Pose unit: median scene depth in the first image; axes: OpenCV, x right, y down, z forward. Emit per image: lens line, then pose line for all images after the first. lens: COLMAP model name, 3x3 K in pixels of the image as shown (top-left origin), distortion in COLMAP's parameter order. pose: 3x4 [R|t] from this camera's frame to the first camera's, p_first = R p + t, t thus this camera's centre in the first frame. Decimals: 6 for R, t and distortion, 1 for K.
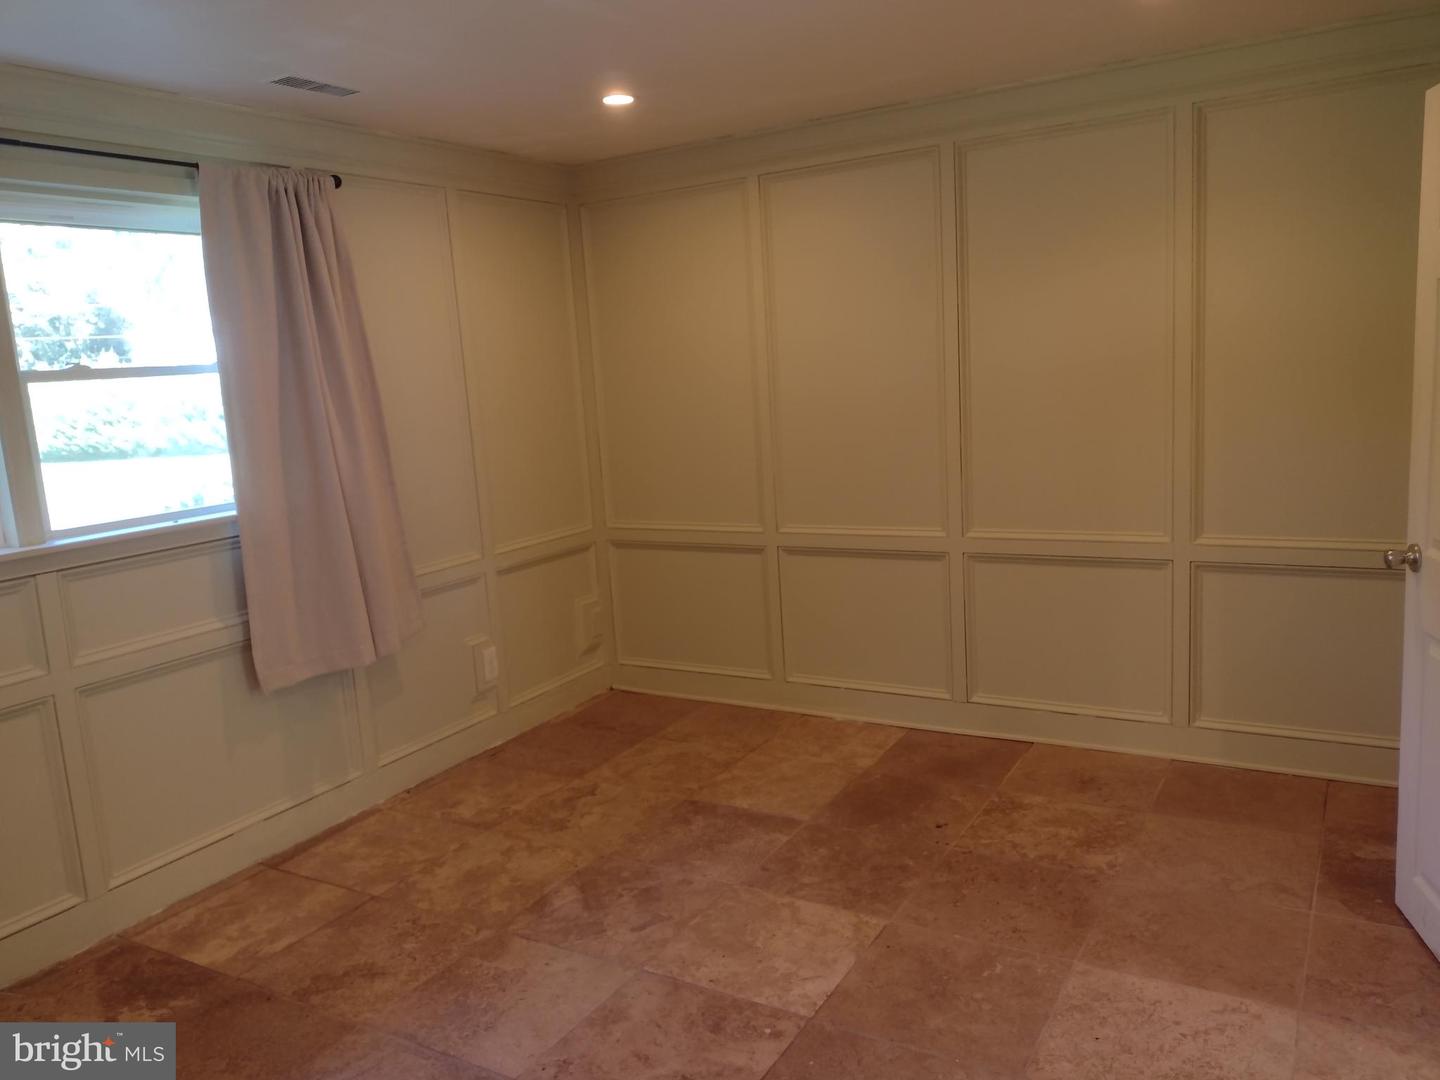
lens RADIAL K [[1084.2, 0, 720.9], [0, 1084.2, 537.3], [0, 0, 1]] dist [0.007971, -0.007821]
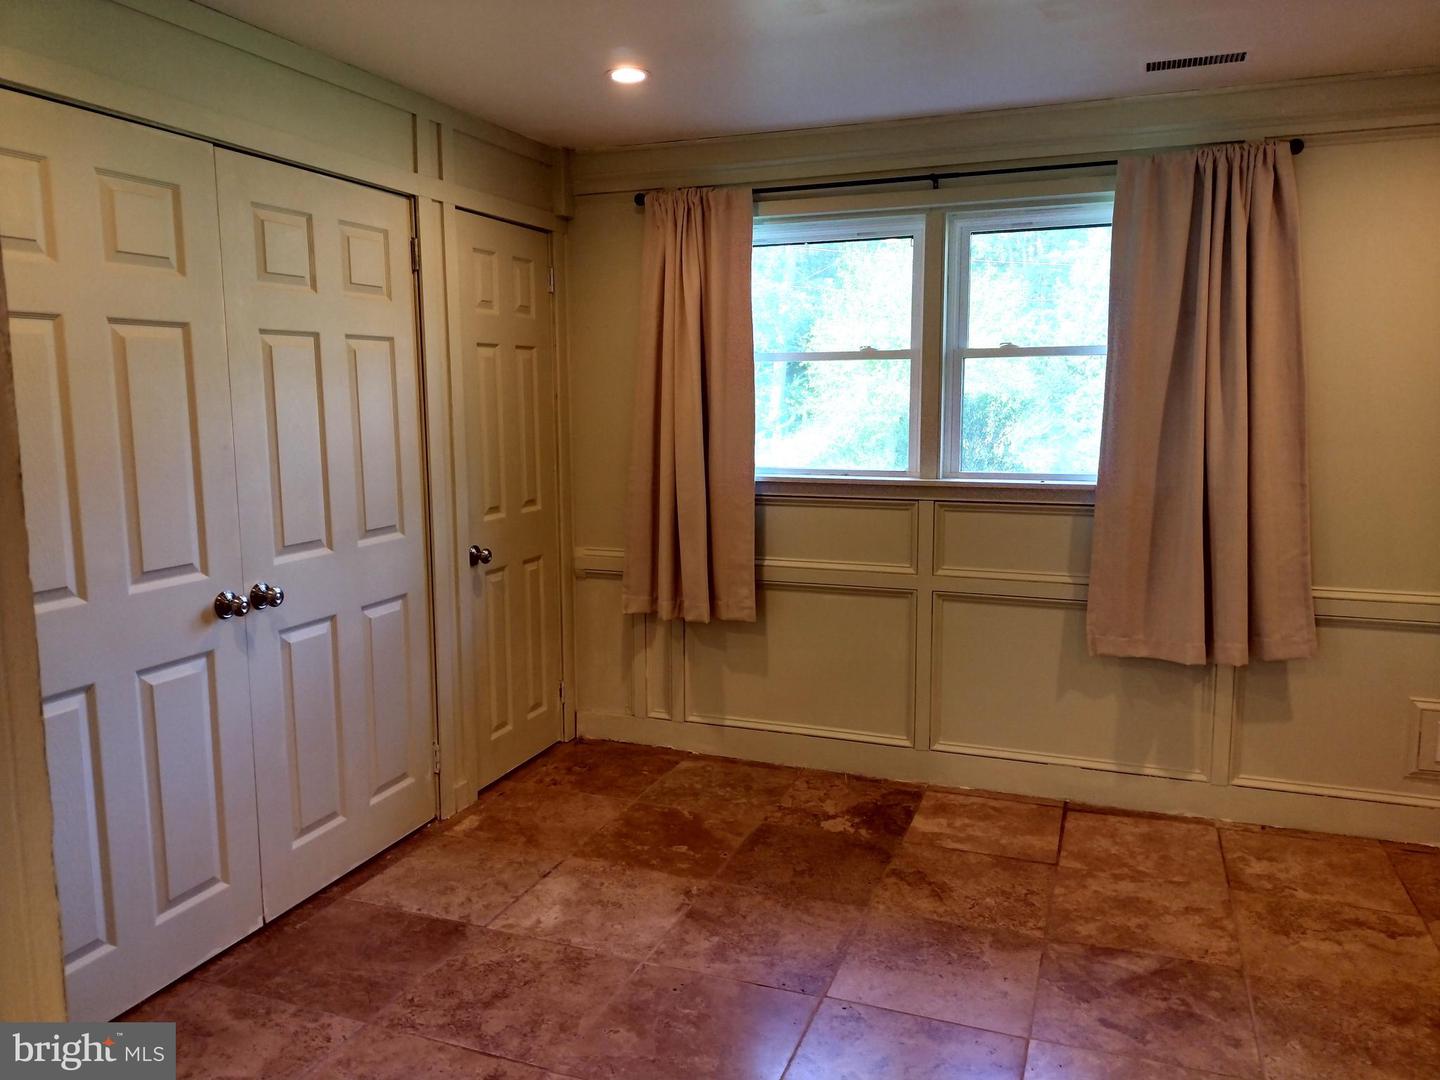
lens RADIAL K [[1084.2, 0, 720.3], [0, 1084.2, 541.5], [0, 0, 1]] dist [0.007971, -0.007821]
pose [[0.159986, 0.199859, -0.966675, 0.561133], [-0.161062, 0.971451, 0.174191, -0.096421], [0.973891, 0.127827, 0.187608, 0.445481]]
